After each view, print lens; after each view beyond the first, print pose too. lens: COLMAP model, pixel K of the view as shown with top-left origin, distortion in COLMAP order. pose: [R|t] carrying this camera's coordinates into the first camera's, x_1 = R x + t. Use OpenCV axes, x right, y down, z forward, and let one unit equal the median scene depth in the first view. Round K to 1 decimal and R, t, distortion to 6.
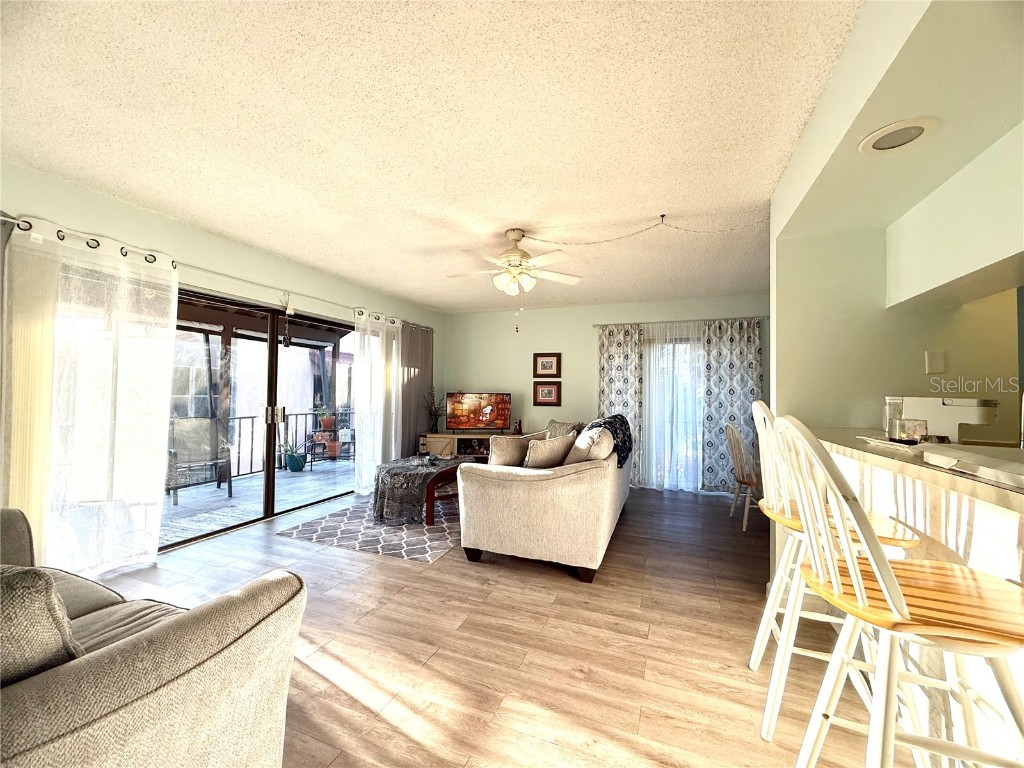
lens RADIAL K [[407.8, 0, 514.3], [0, 407.8, 386.3], [0, 0, 1]] dist [-0.001191, 0.000282]
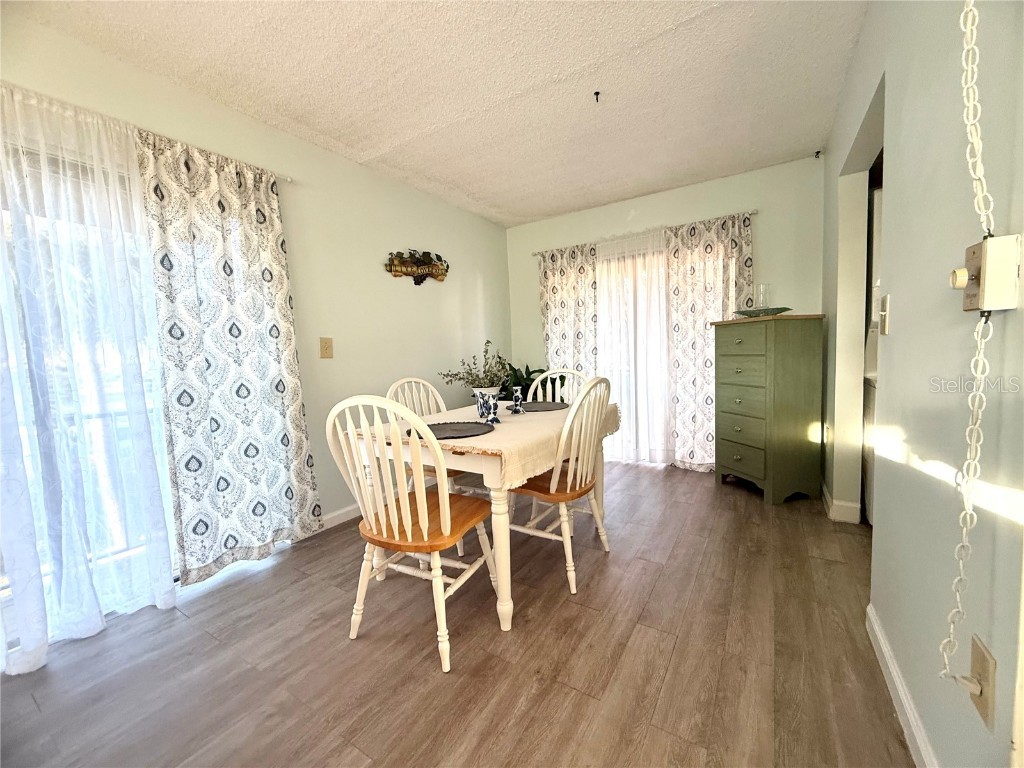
lens RADIAL K [[407.8, 0, 513.0], [0, 407.8, 383.2], [0, 0, 1]] dist [-0.001191, 0.000282]
pose [[0.186971, -0.090028, 0.978231, 0.143526], [0.030900, 0.995838, 0.085743, 0.035978], [-0.981879, 0.014196, 0.188975, 0.553722]]
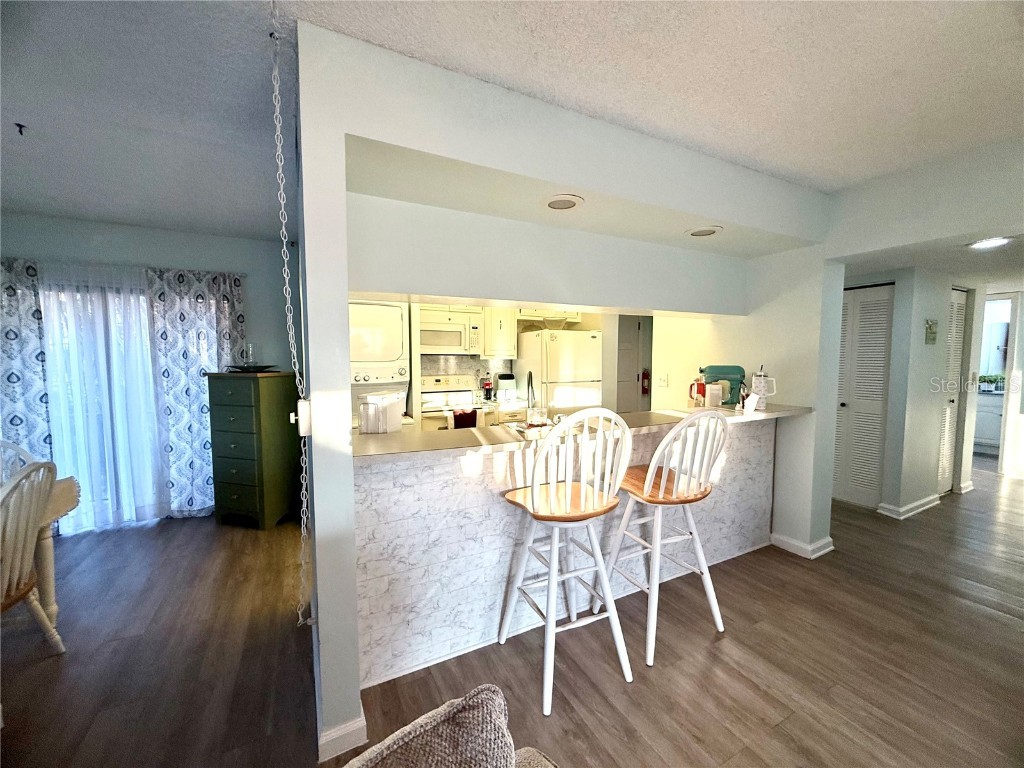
lens RADIAL K [[407.8, 0, 510.4], [0, 407.8, 383.2], [0, 0, 1]] dist [-0.001191, 0.000282]
pose [[-0.750868, -0.055161, 0.658145, 0.030428], [-0.014295, 0.997630, 0.067305, -0.023204], [-0.660298, 0.041129, -0.749877, 0.538950]]
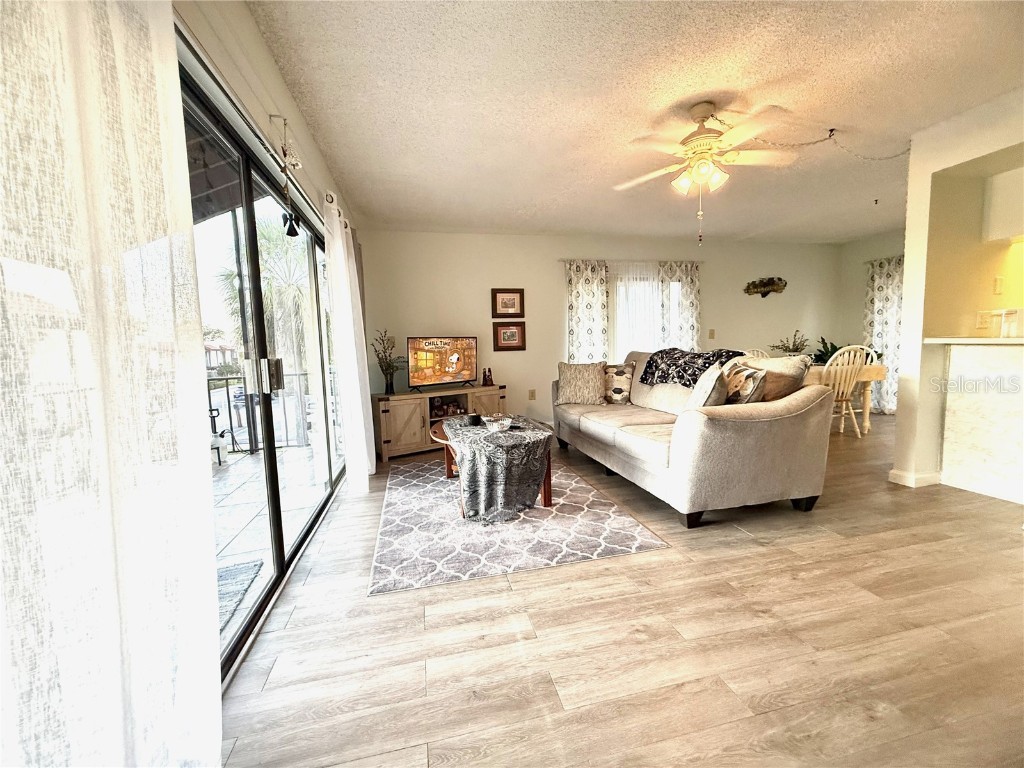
lens RADIAL K [[407.8, 0, 514.3], [0, 407.8, 382.3], [0, 0, 1]] dist [-0.001191, 0.000282]
pose [[0.825134, -0.087219, 0.558164, -0.417820], [0.034095, 0.993898, 0.104904, 0.025218], [-0.563908, -0.067530, 0.823072, 0.286097]]
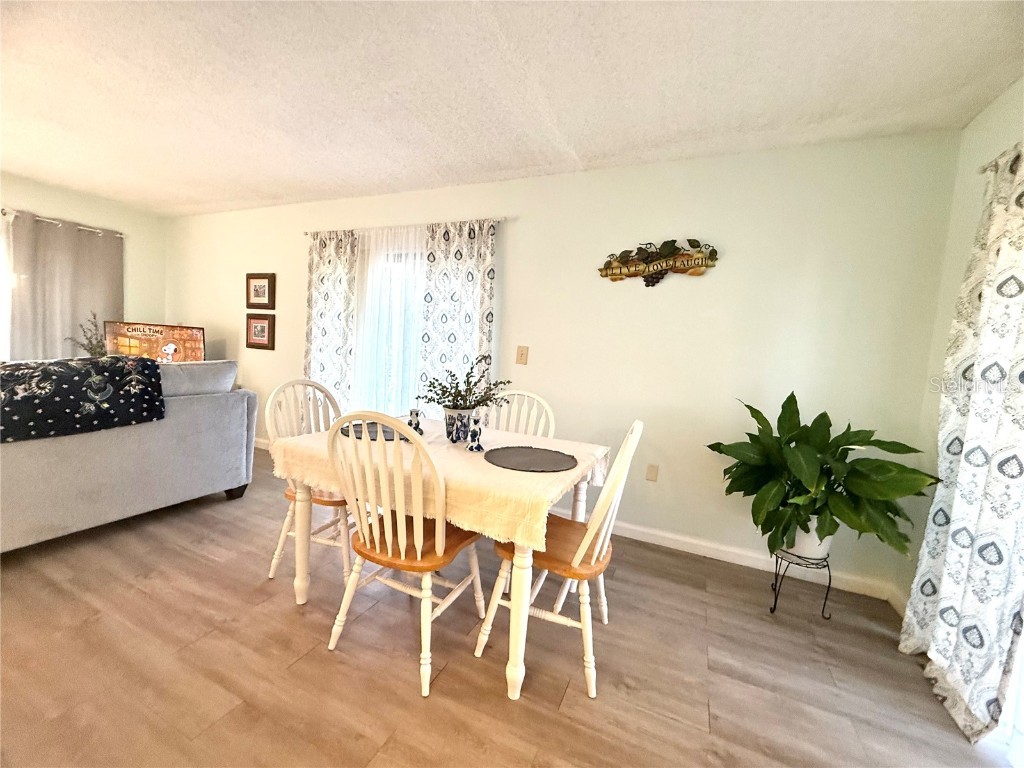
lens RADIAL K [[407.8, 0, 513.0], [0, 407.8, 384.9], [0, 0, 1]] dist [-0.001191, 0.000282]
pose [[0.997340, 0.060787, -0.040222, 0.575813], [-0.056606, 0.993578, 0.097974, 0.016403], [0.045919, -0.095437, 0.994376, 0.315254]]
